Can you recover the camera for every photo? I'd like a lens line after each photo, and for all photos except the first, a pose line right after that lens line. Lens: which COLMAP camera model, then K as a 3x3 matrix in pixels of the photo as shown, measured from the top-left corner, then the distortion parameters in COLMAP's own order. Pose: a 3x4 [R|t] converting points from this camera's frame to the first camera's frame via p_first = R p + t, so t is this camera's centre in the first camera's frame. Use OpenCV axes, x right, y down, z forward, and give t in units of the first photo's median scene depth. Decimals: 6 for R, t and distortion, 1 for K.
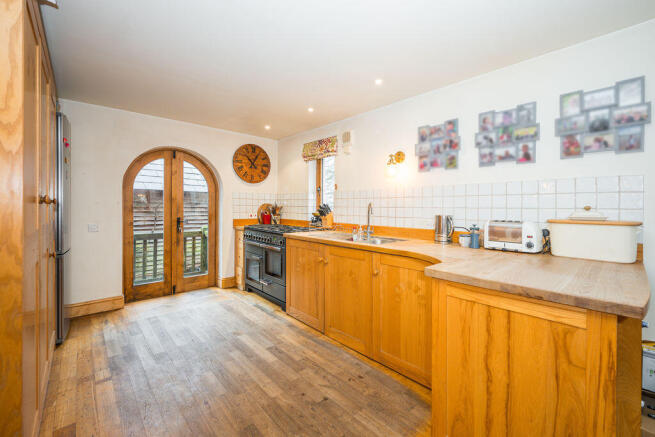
lens RADIAL K [[272.9, 0, 343.7], [0, 272.9, 207.1], [0, 0, 1]] dist [0.000432, -0.000125]
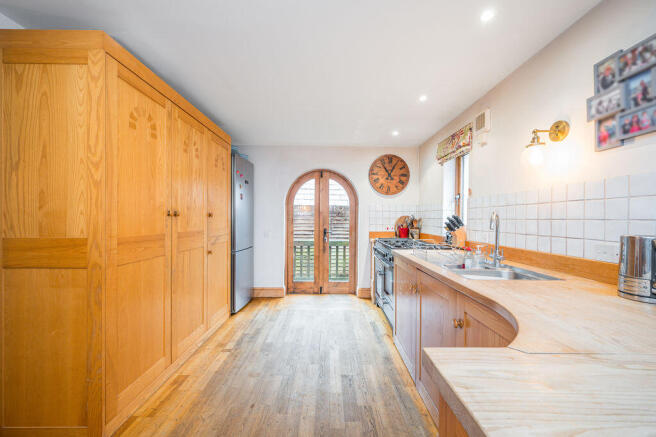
lens RADIAL K [[262.7, 0, 332.0], [0, 262.7, 219.1], [0, 0, 1]] dist [-0.001162, -0.000207]
pose [[0.726221, -0.001040, -0.687461, 0.198772], [-0.001905, 0.999992, -0.003526, 0.002859], [0.687459, 0.003870, 0.726213, 0.232125]]
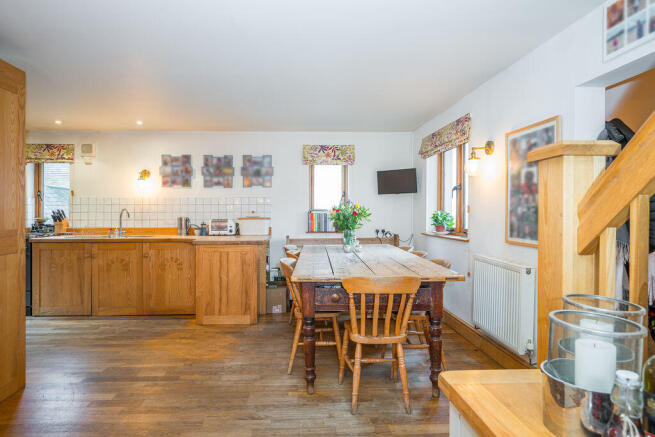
lens RADIAL K [[377.1, 0, 308.9], [0, 377.1, 211.2], [0, 0, 1]] dist [0.002273, 0.000330]
pose [[0.666063, -0.005242, 0.745877, -0.521630], [0.005287, 0.999983, 0.002307, -0.003848], [-0.745877, 0.002407, 0.666080, -0.661050]]
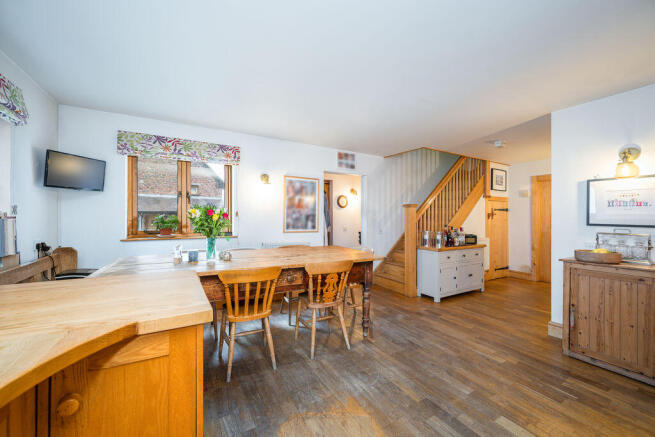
lens RADIAL K [[262.3, 0, 331.5], [0, 262.3, 219.1], [0, 0, 1]] dist [-0.001162, -0.000207]
pose [[-0.970177, -0.013458, 0.242023, -0.052701], [-0.011245, 0.999881, 0.010523, -0.000858], [-0.242135, 0.007488, -0.970214, 0.624602]]
